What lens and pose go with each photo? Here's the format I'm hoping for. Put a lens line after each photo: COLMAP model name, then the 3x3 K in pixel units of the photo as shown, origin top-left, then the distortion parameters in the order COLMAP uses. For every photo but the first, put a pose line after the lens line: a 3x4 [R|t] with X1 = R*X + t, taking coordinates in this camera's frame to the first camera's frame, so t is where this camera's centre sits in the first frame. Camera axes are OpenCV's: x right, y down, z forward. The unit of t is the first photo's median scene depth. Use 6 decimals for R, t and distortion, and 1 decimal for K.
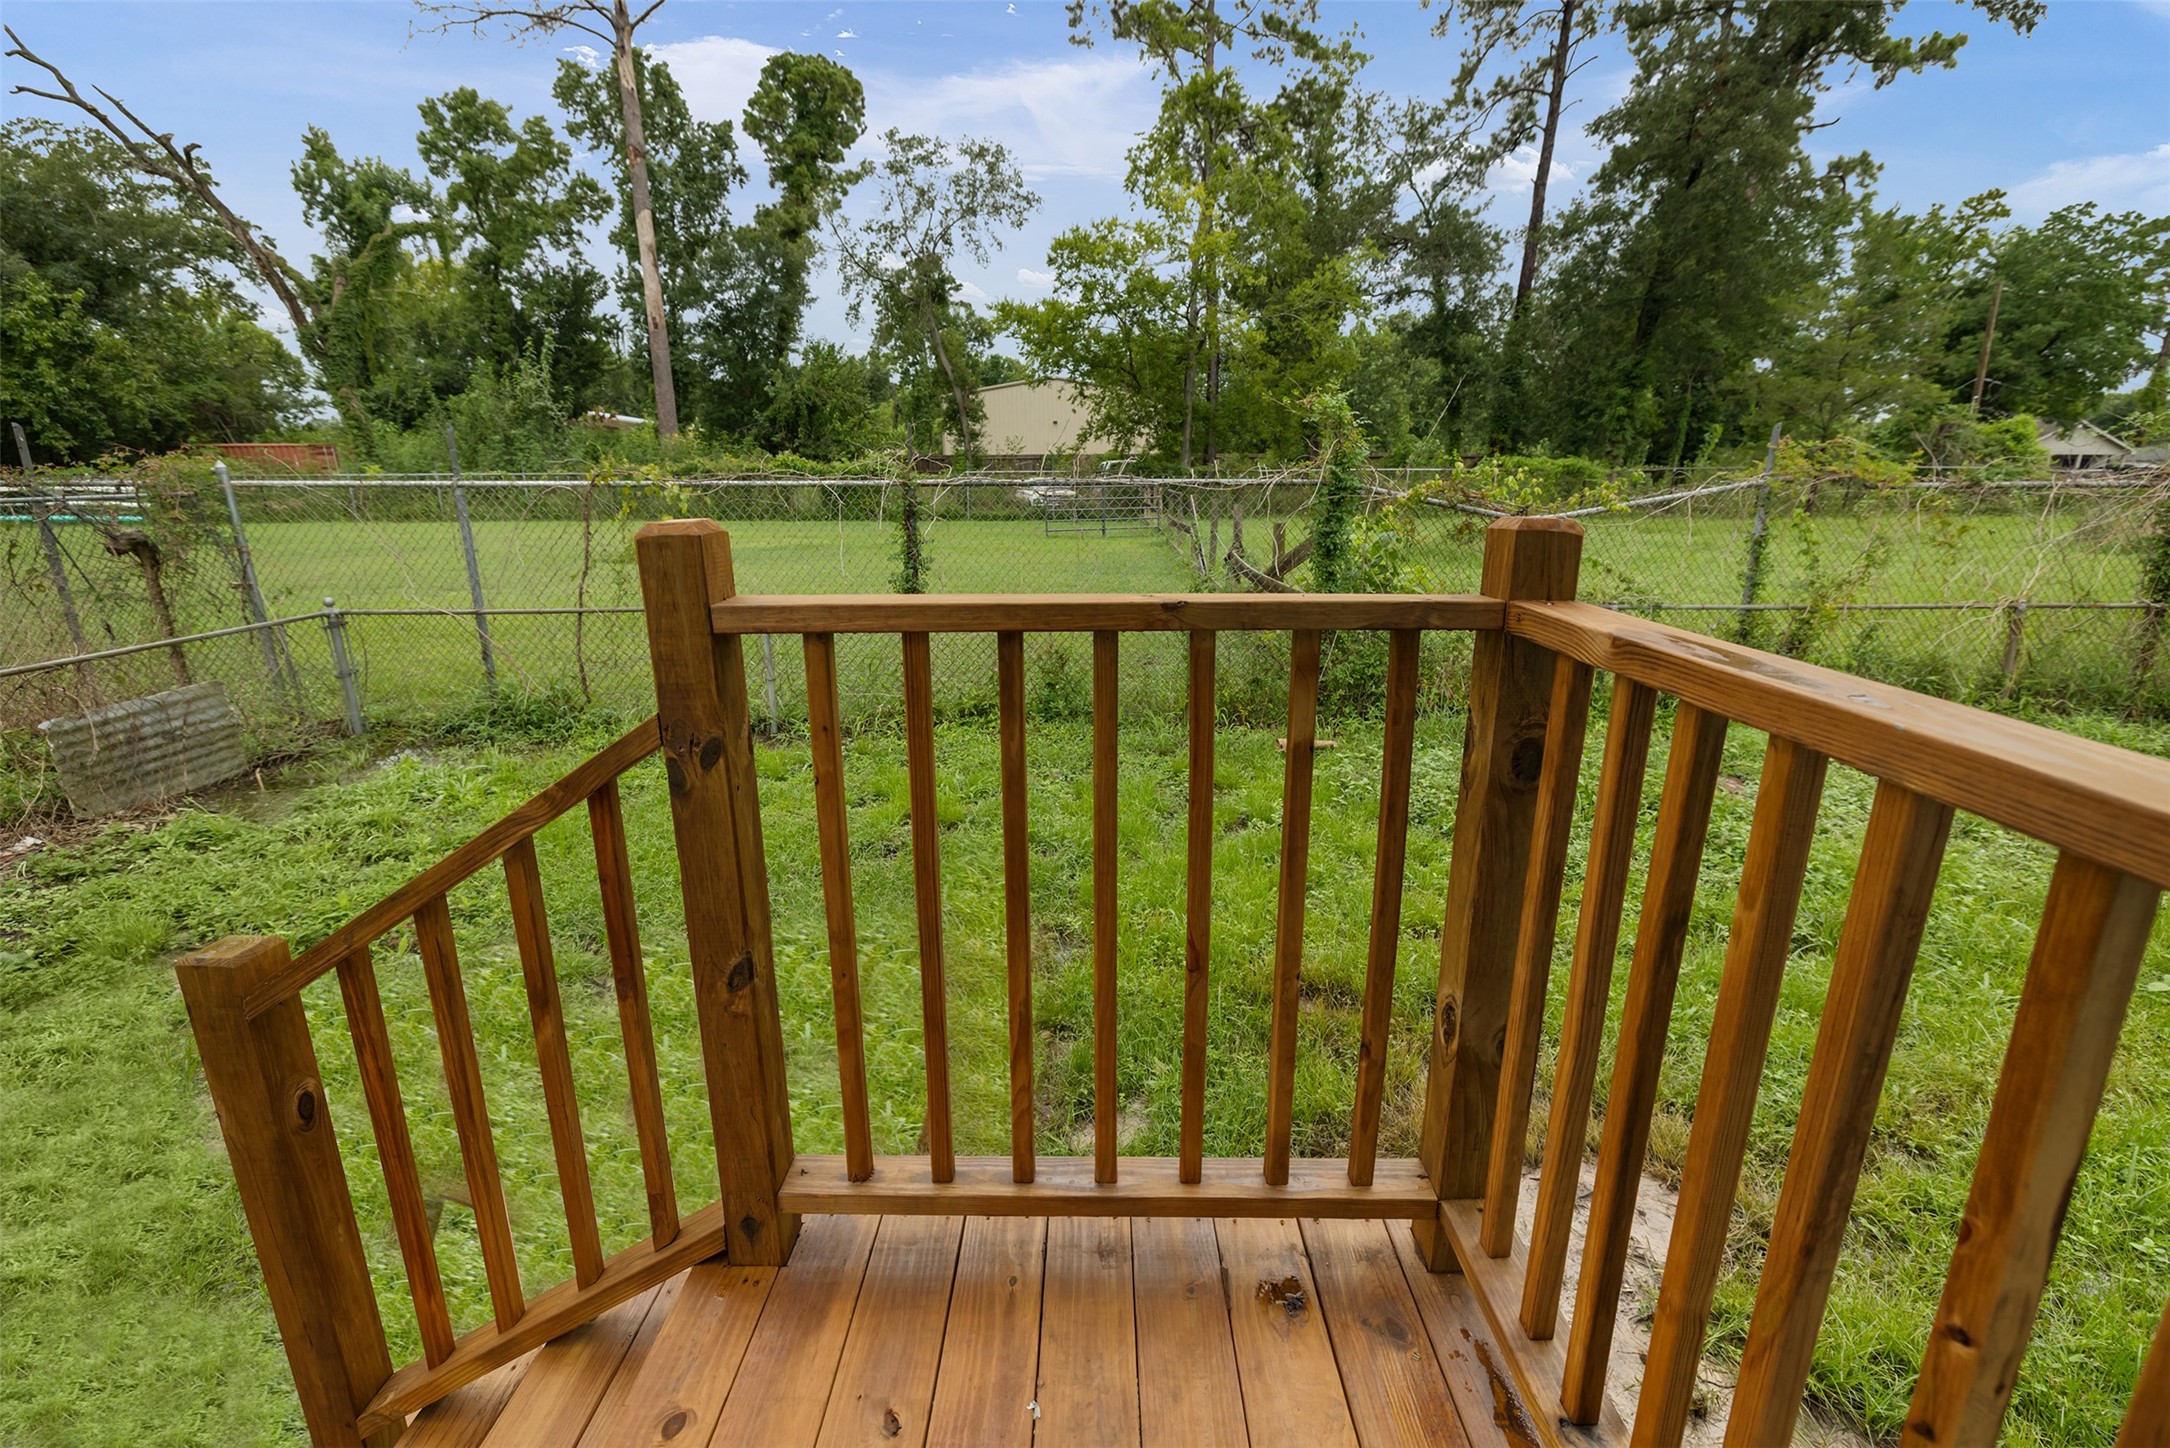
lens RADIAL K [[921.2, 0, 1091.3], [0, 921.2, 728.0], [0, 0, 1]] dist [-0.000167, -0.000297]
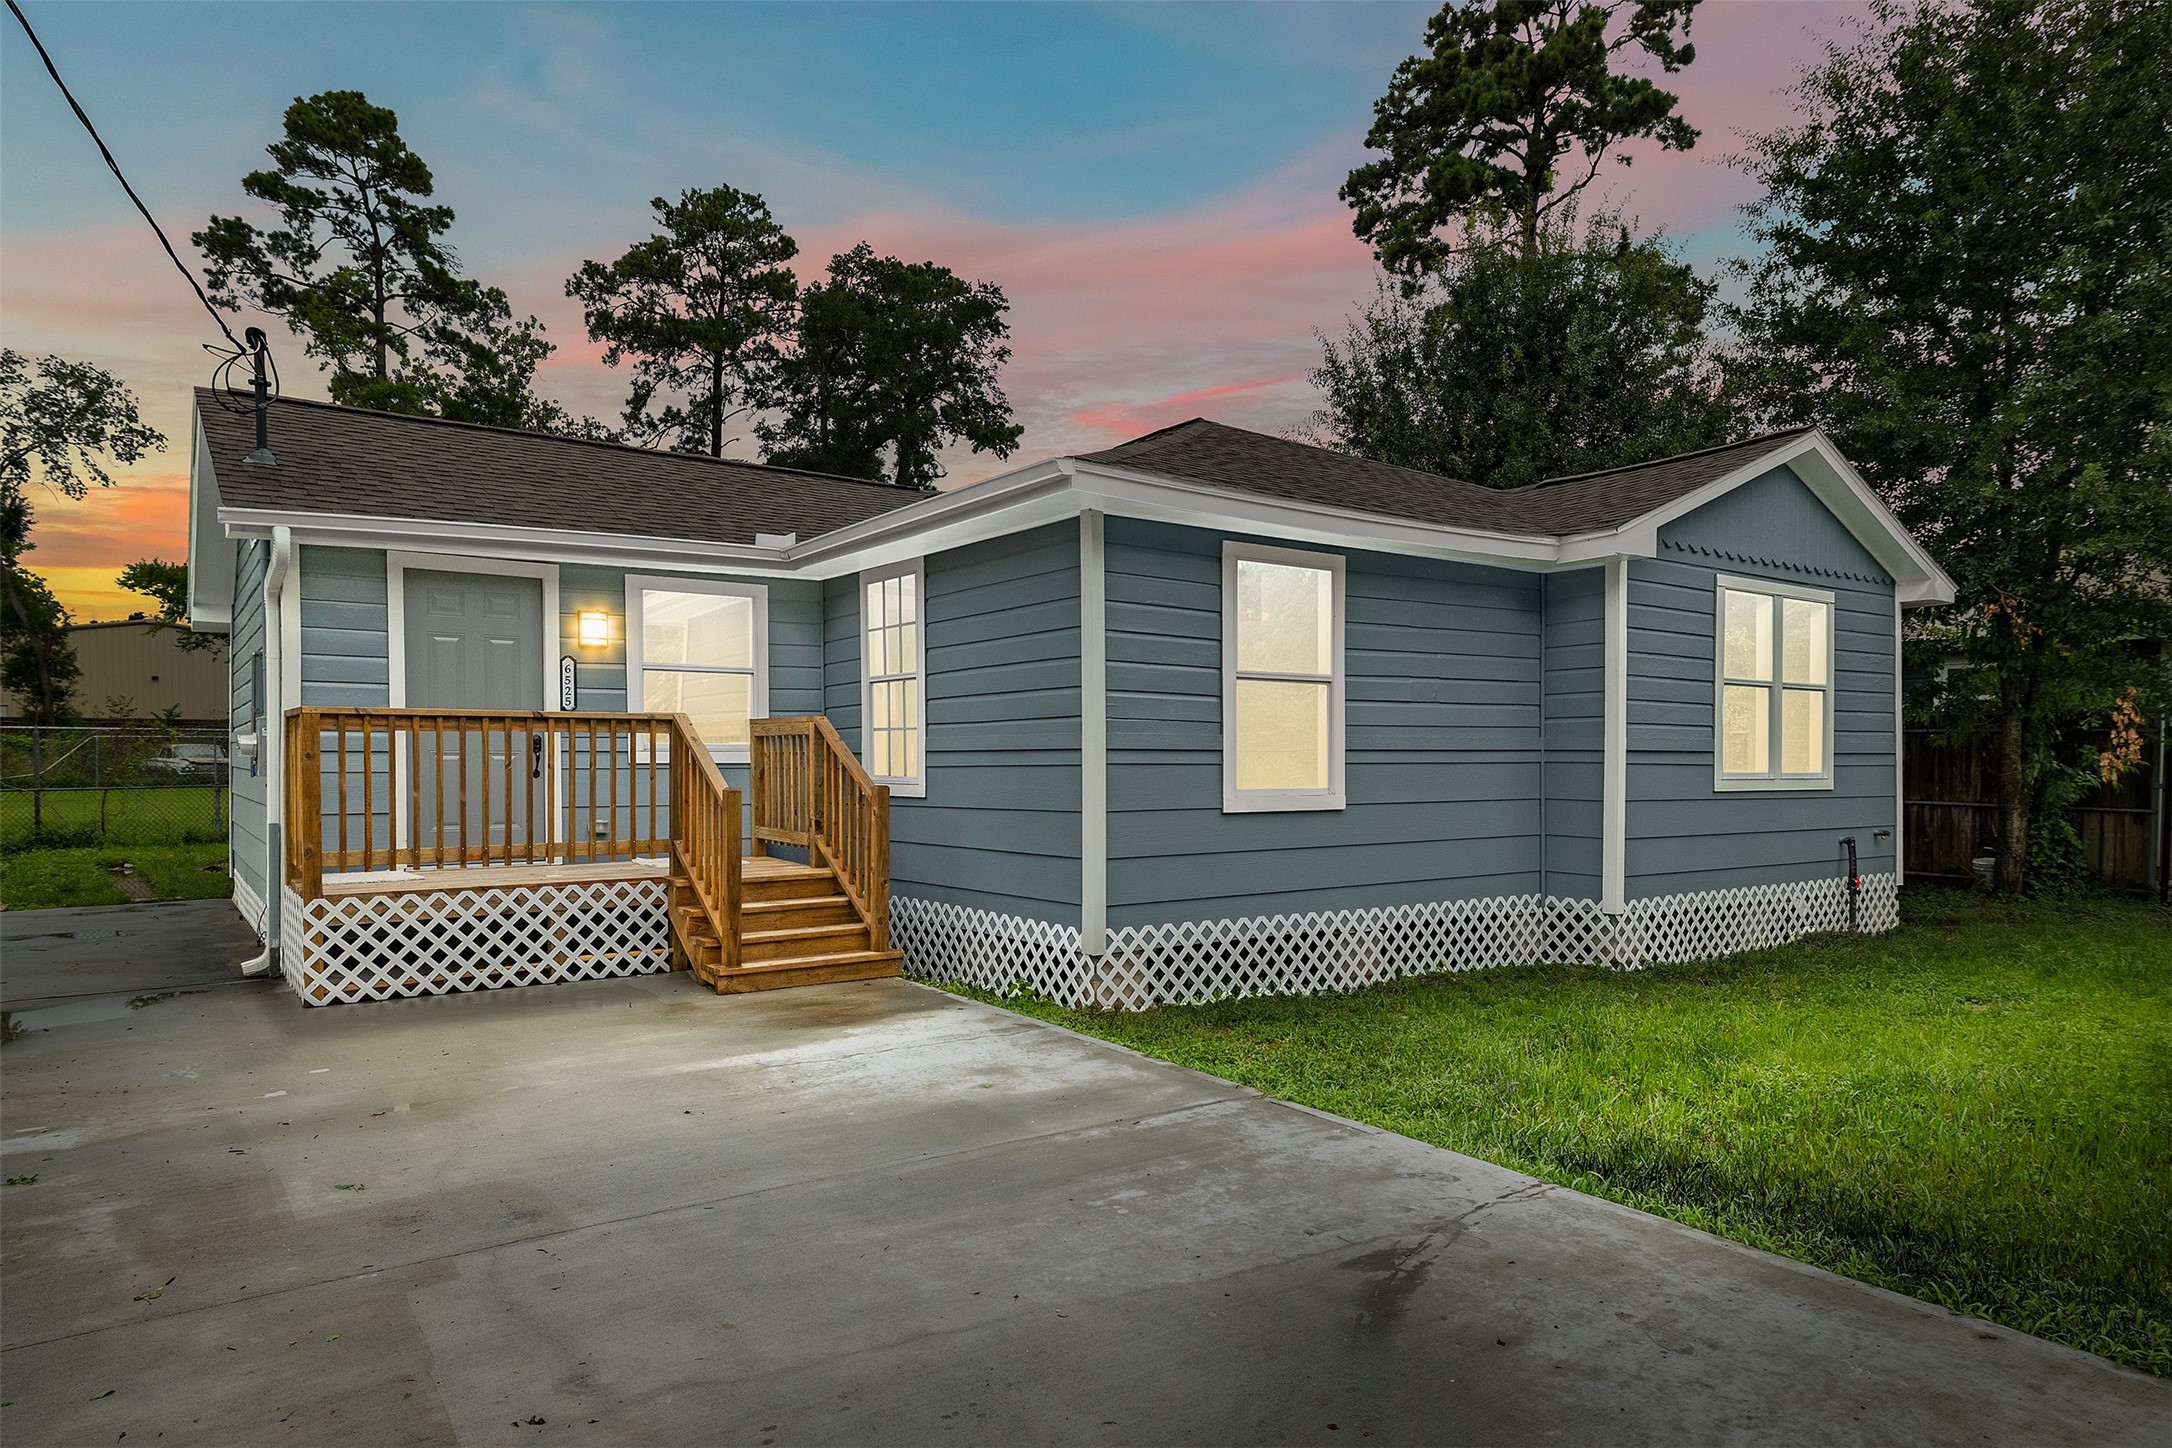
lens RADIAL K [[1310.9, 0, 1086.2], [0, 1310.9, 781.2], [0, 0, 1]] dist [0.025331, 0.000185]
pose [[0.813267, -0.011061, 0.581785, -0.087550], [0.151619, 0.969310, -0.193518, 0.133616], [-0.561790, 0.245591, 0.789985, -0.451701]]
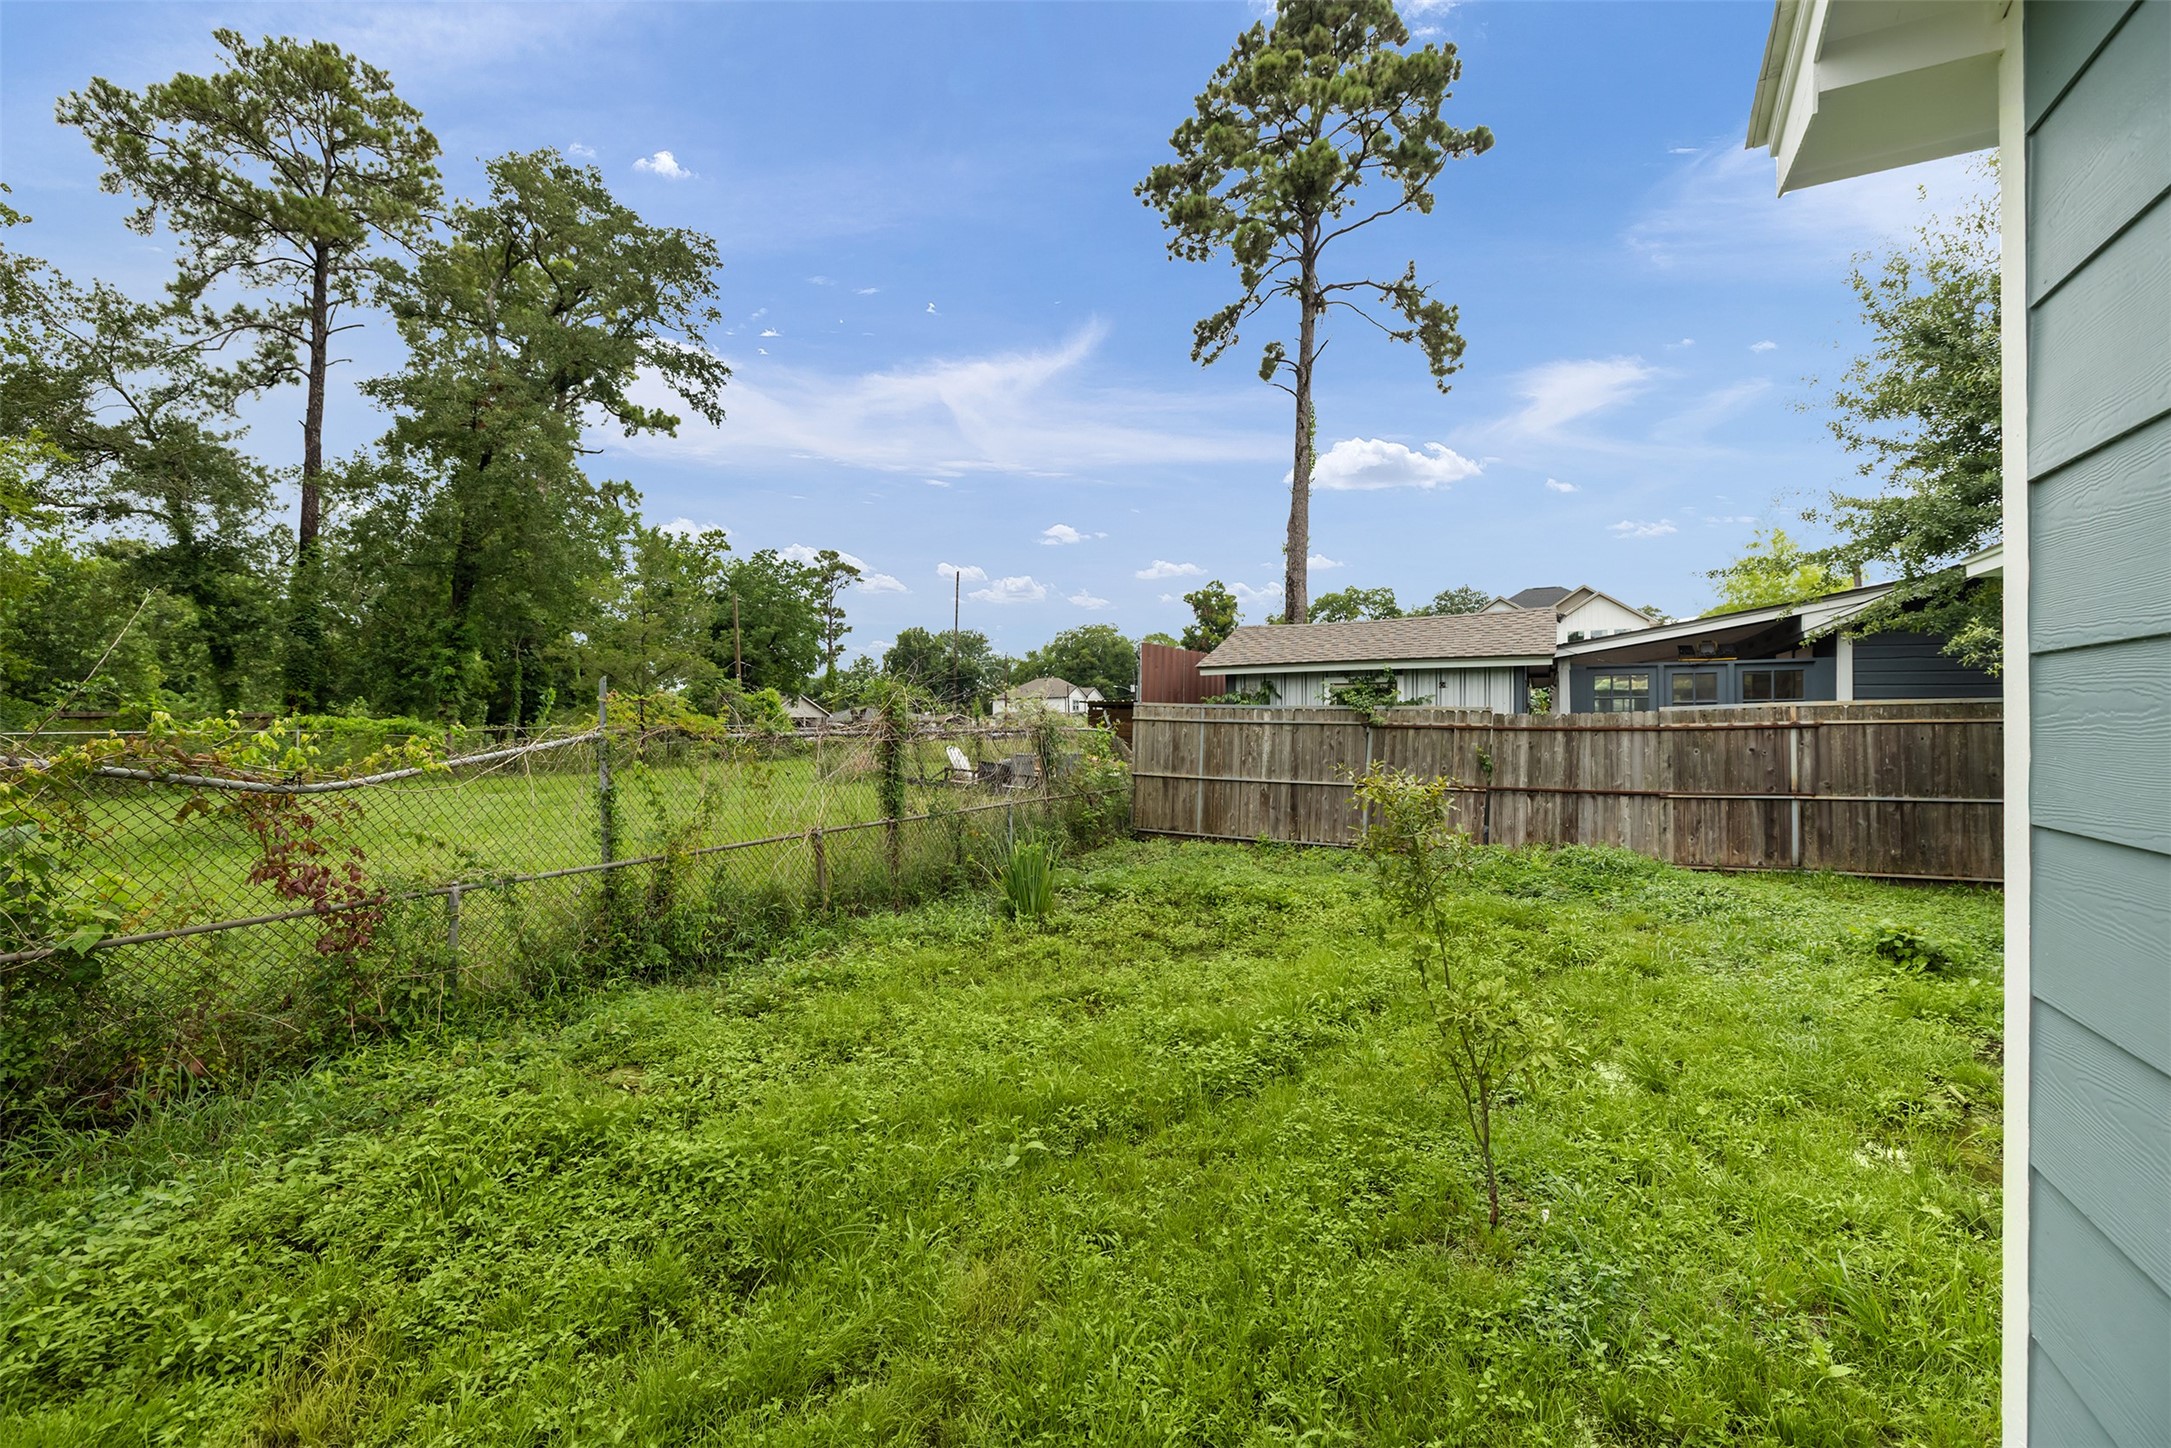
lens RADIAL K [[919.8, 0, 1091.6], [0, 919.8, 725.0], [0, 0, 1]] dist [-0.000471, 0.000502]
pose [[0.449319, -0.003715, 0.893364, 0.019770], [0.250333, 0.960454, -0.121911, -0.006158], [-0.857582, 0.278415, 0.432480, 0.027204]]
